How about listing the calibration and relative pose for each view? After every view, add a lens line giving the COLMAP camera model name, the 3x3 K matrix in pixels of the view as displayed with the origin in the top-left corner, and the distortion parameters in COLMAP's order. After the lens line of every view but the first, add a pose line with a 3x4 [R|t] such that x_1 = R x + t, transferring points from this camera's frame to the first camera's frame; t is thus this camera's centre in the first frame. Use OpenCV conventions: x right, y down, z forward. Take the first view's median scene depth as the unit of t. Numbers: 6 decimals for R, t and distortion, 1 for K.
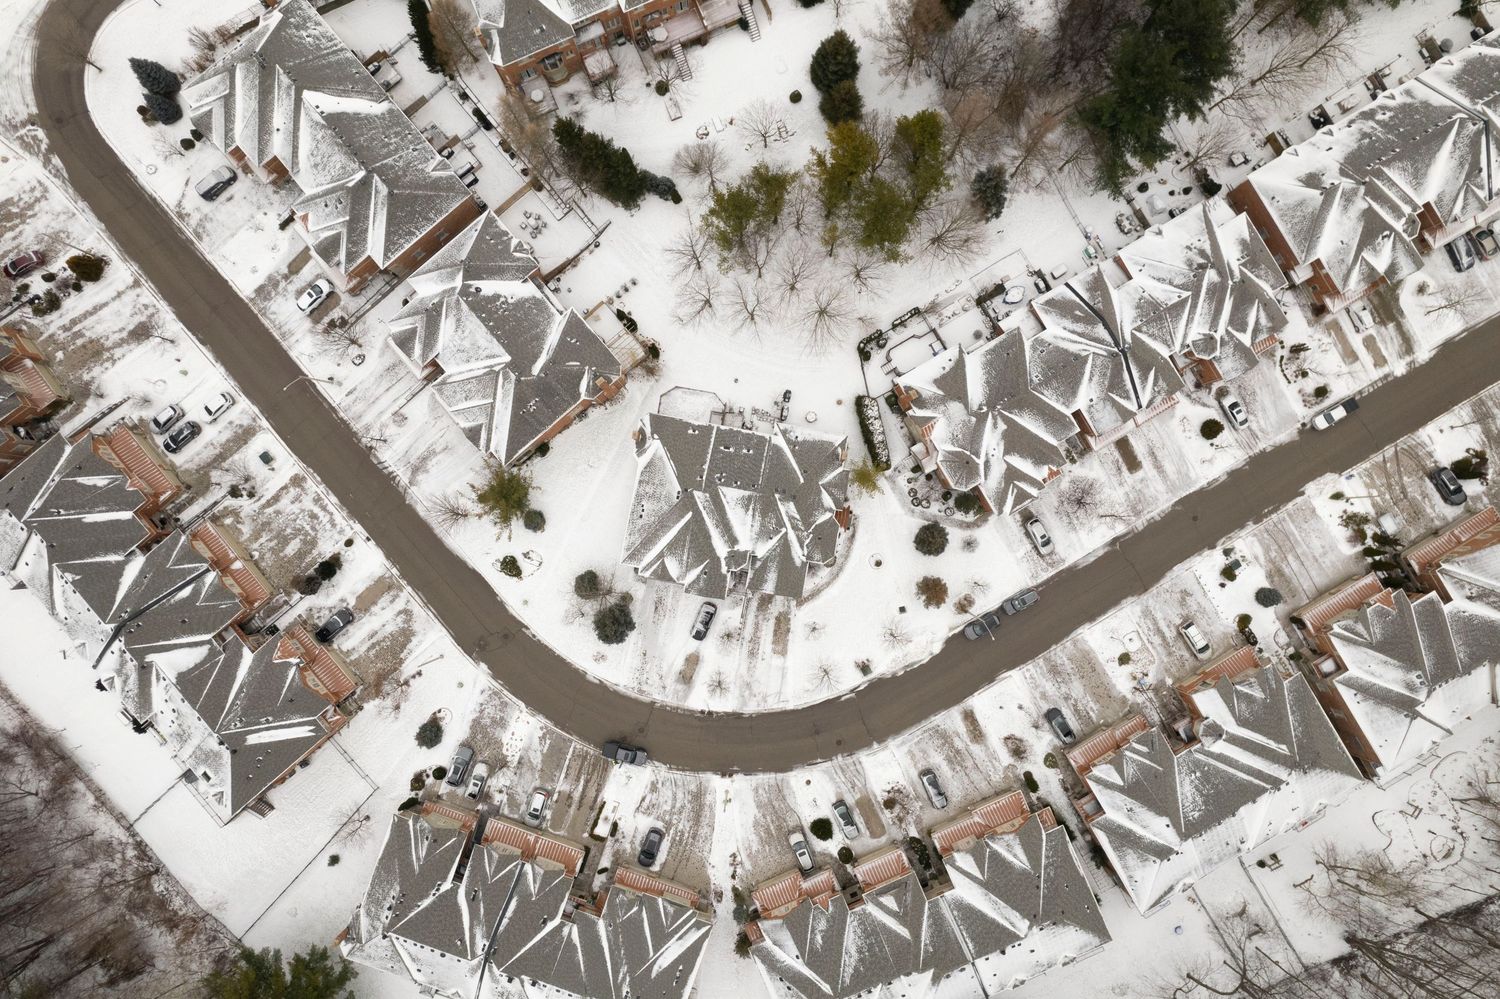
lens RADIAL K [[962.6, 0, 754.9], [0, 962.6, 504.4], [0, 0, 1]] dist [-0.089977, 0.082071]
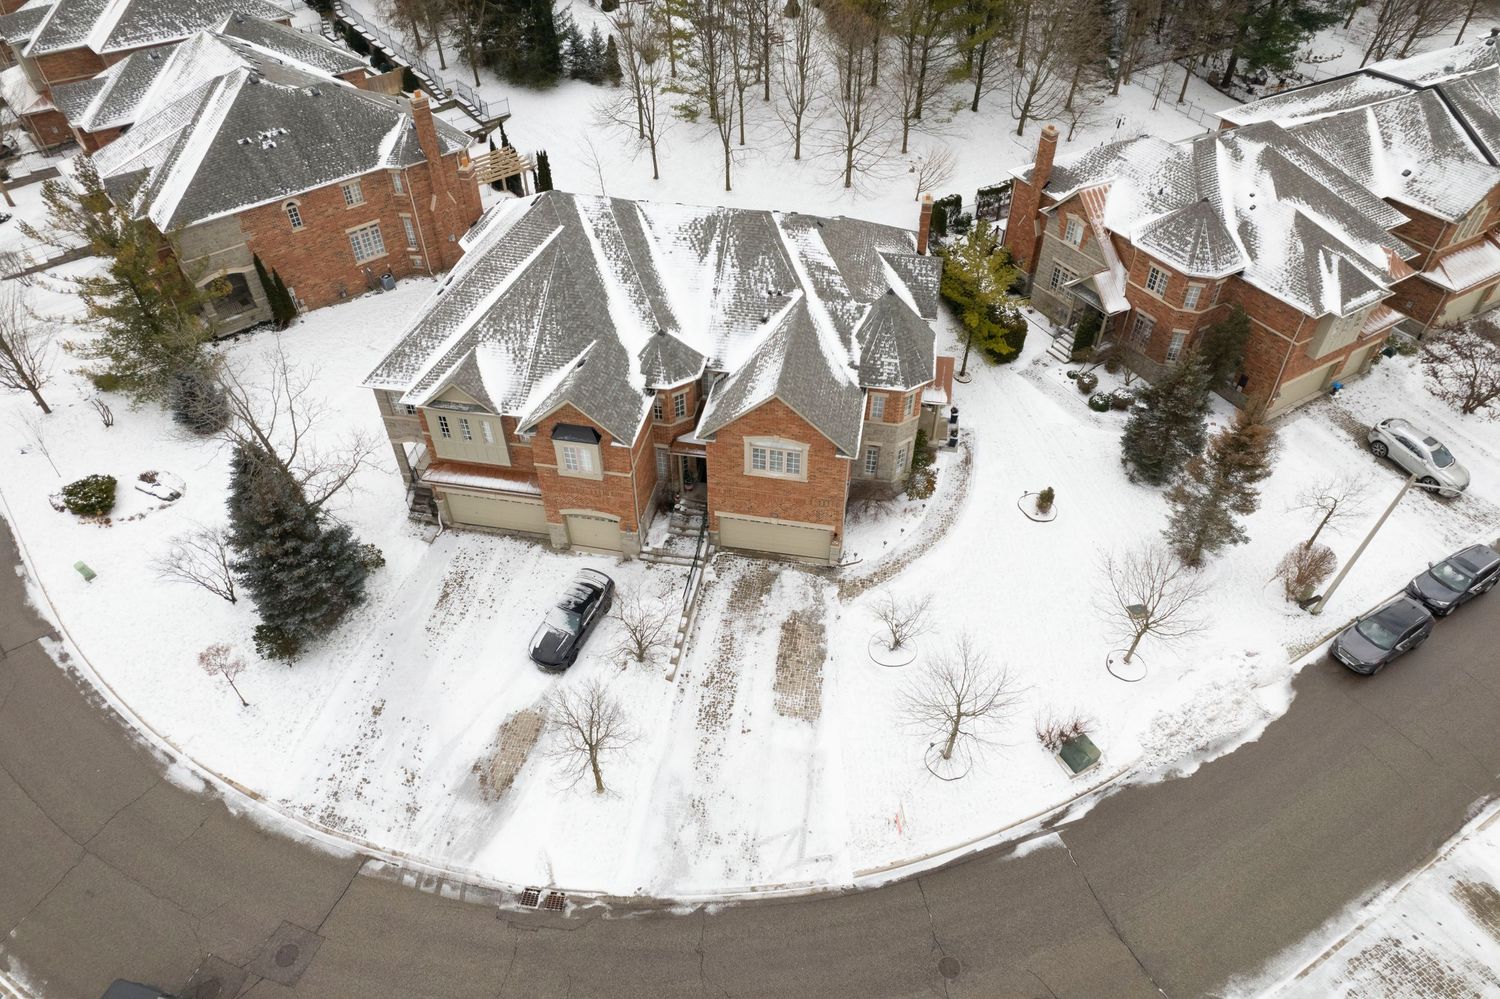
lens RADIAL K [[962.6, 0, 754.9], [0, 962.6, 504.4], [0, 0, 1]] dist [-0.089977, 0.082071]
pose [[0.999993, -0.003257, 0.001755, 0.011293], [0.003533, 0.699629, -0.714498, 0.337967], [0.001100, 0.714499, 0.699636, 0.733717]]
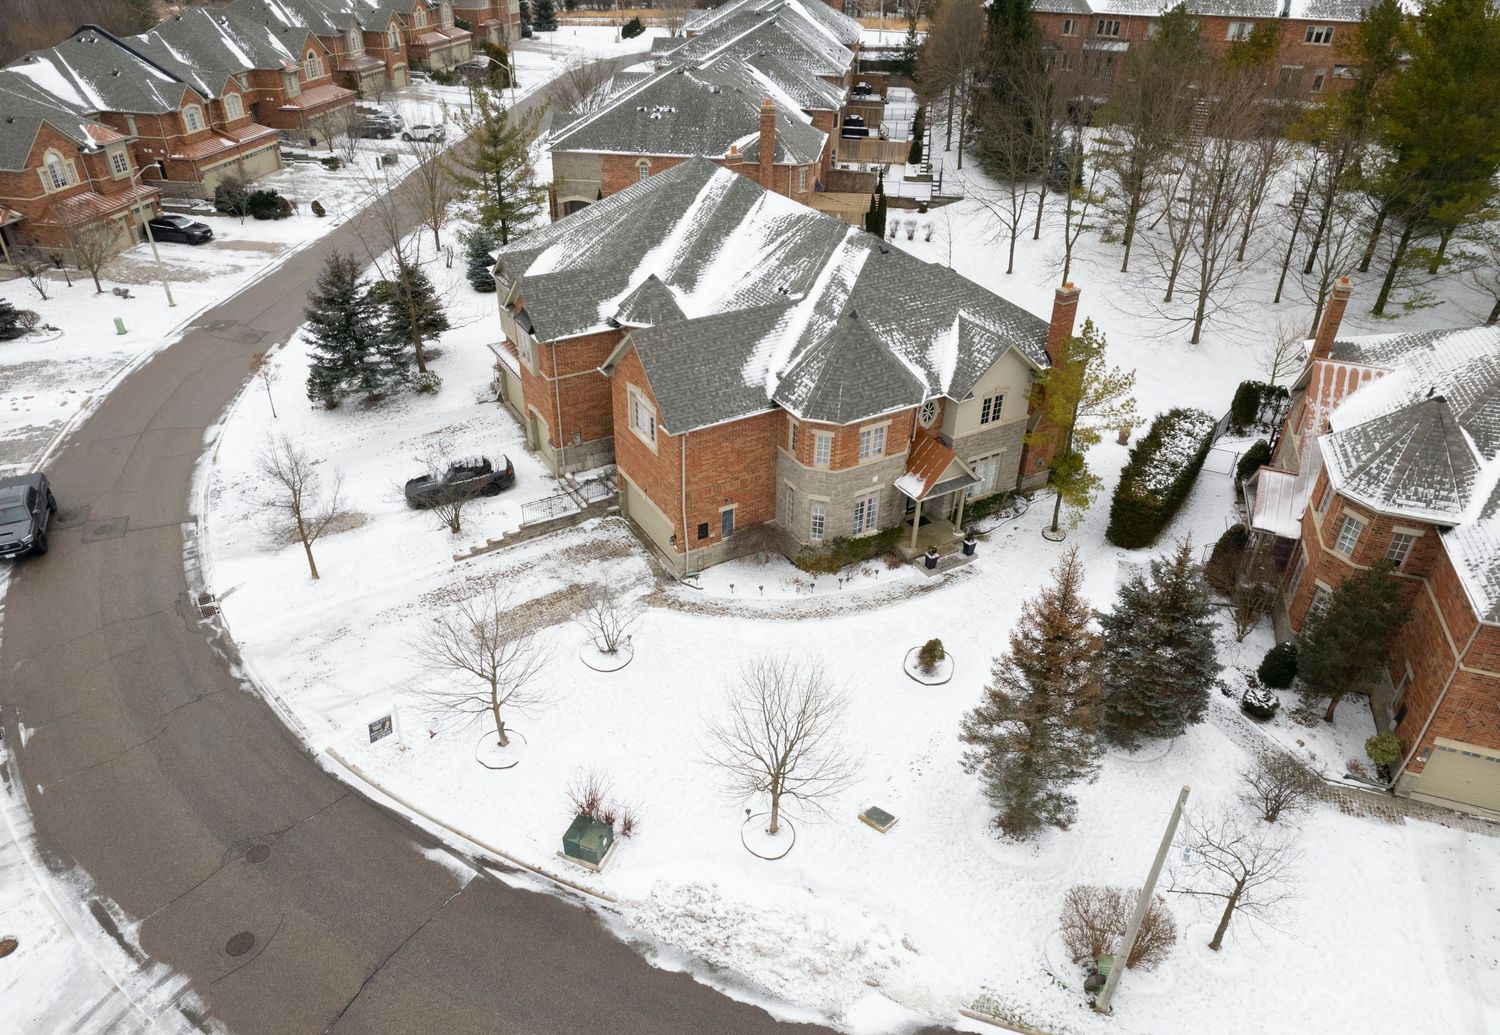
lens RADIAL K [[1003.0, 0, 727.1], [0, 1003.0, 518.2], [0, 0, 1]] dist [-0.097813, 0.094861]
pose [[0.635089, 0.414263, -0.651957, 0.266082], [-0.772339, 0.354100, -0.527357, 0.249364], [0.012393, 0.838451, 0.544837, 0.807122]]
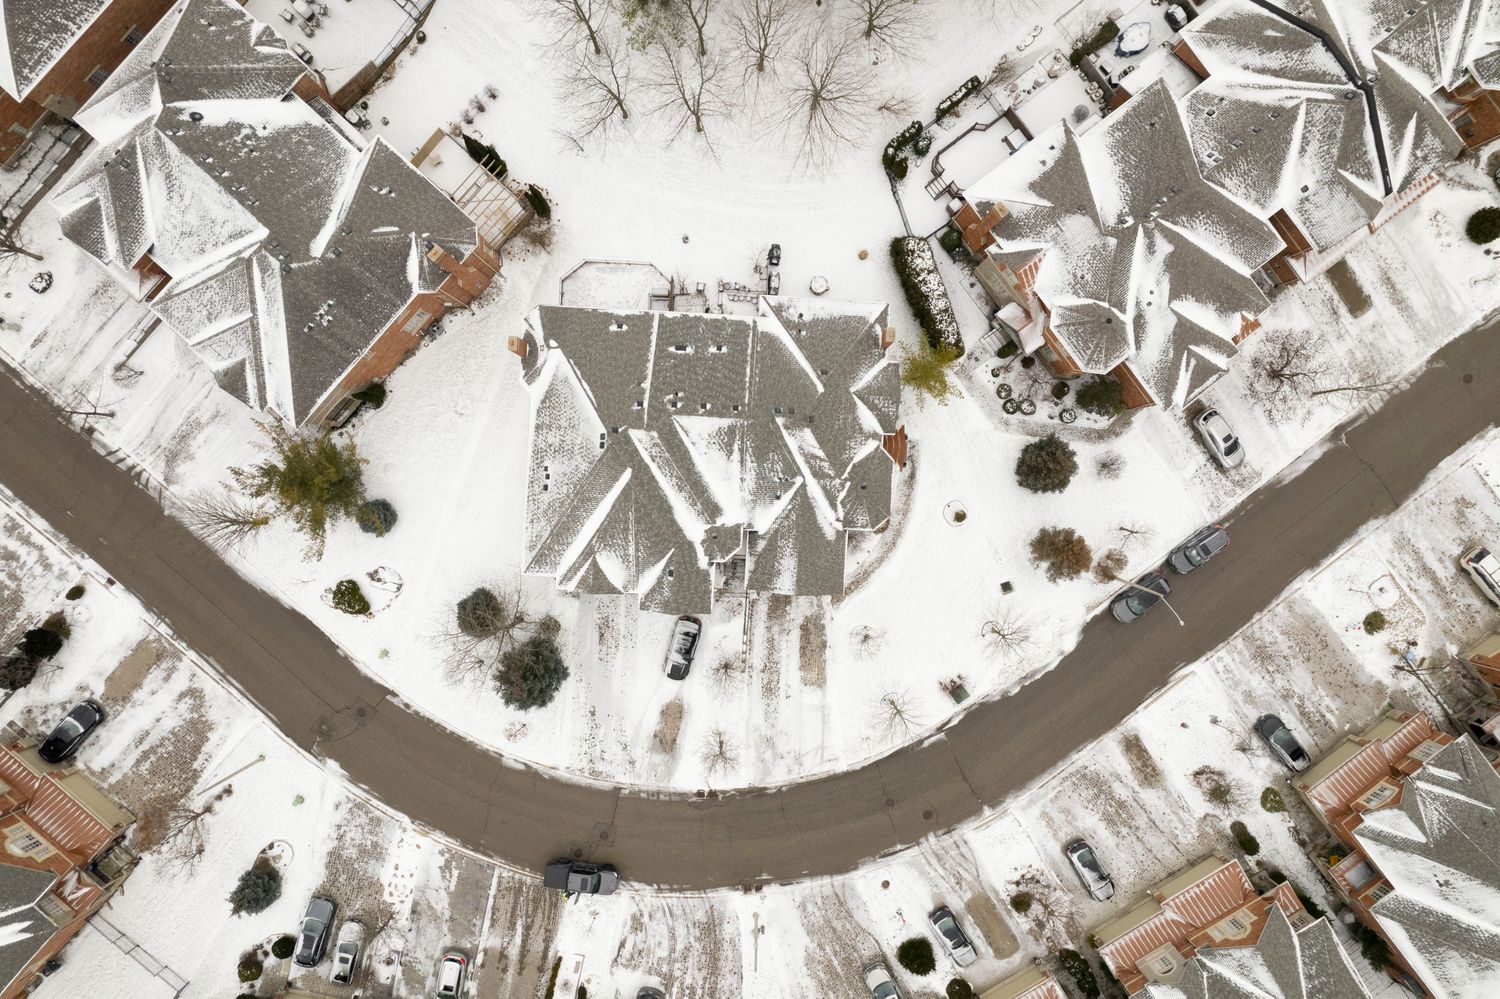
lens RADIAL K [[962.6, 0, 754.9], [0, 962.6, 504.4], [0, 0, 1]] dist [-0.089977, 0.082071]
pose [[0.992351, -0.123440, 0.001483, 0.001788], [0.123245, 0.991329, 0.045573, 0.011071], [-0.007095, -0.045042, 0.998960, 0.406039]]
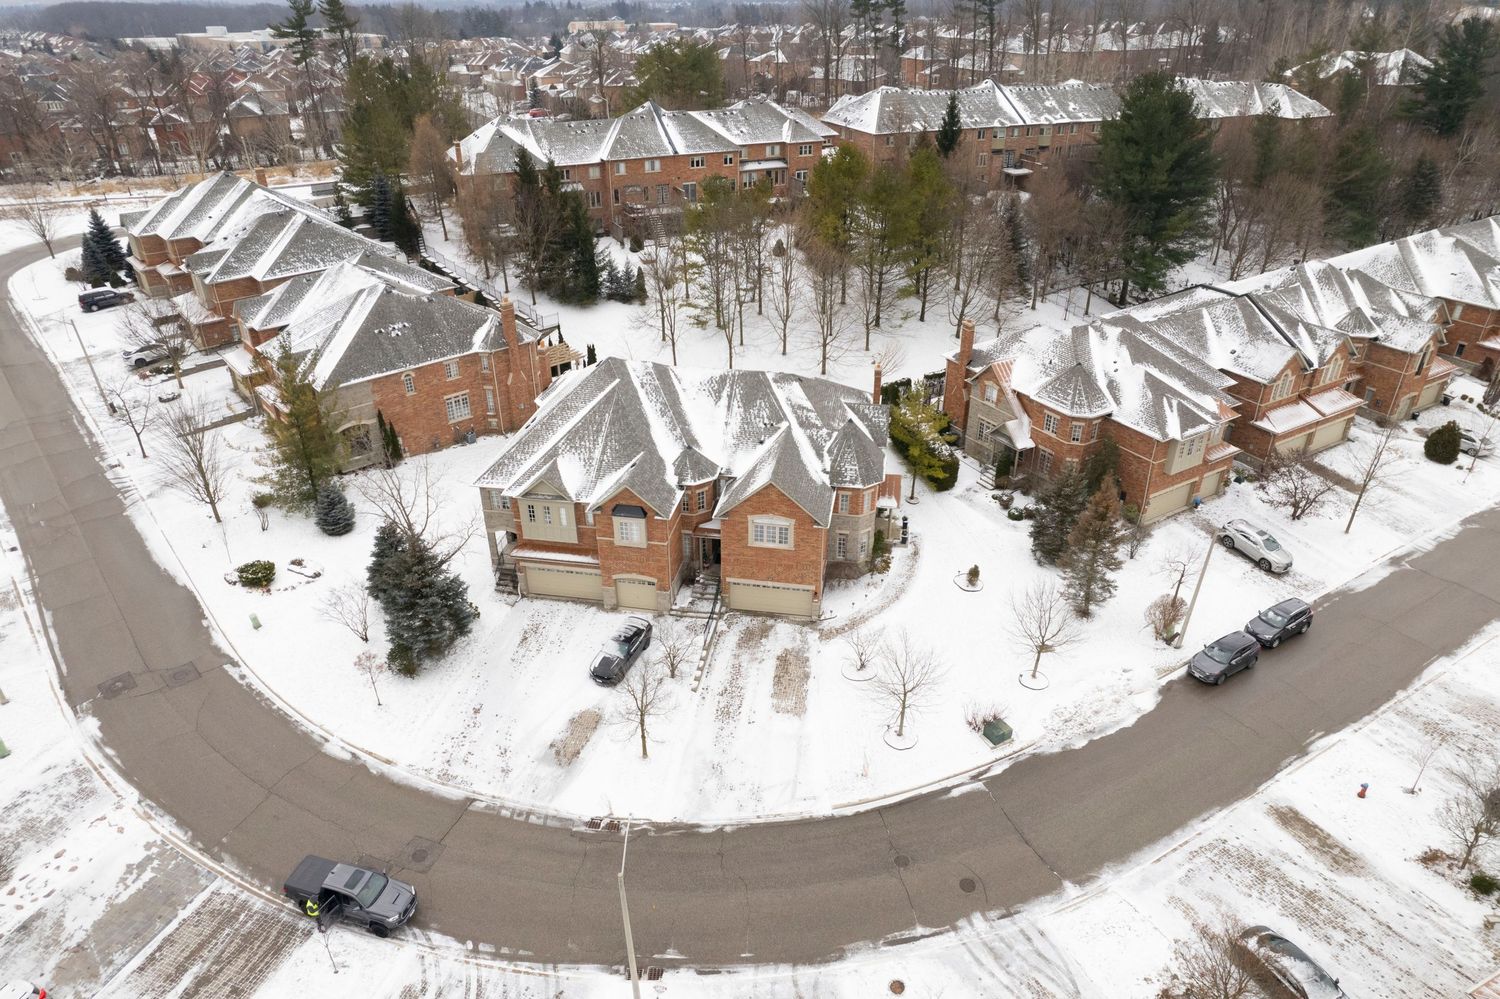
lens RADIAL K [[962.6, 0, 754.9], [0, 962.6, 504.4], [0, 0, 1]] dist [-0.089977, 0.082071]
pose [[0.999902, -0.009209, 0.010564, 0.006587], [0.013781, 0.509235, -0.860517, 0.483744], [0.002545, 0.860578, 0.509312, 0.706827]]
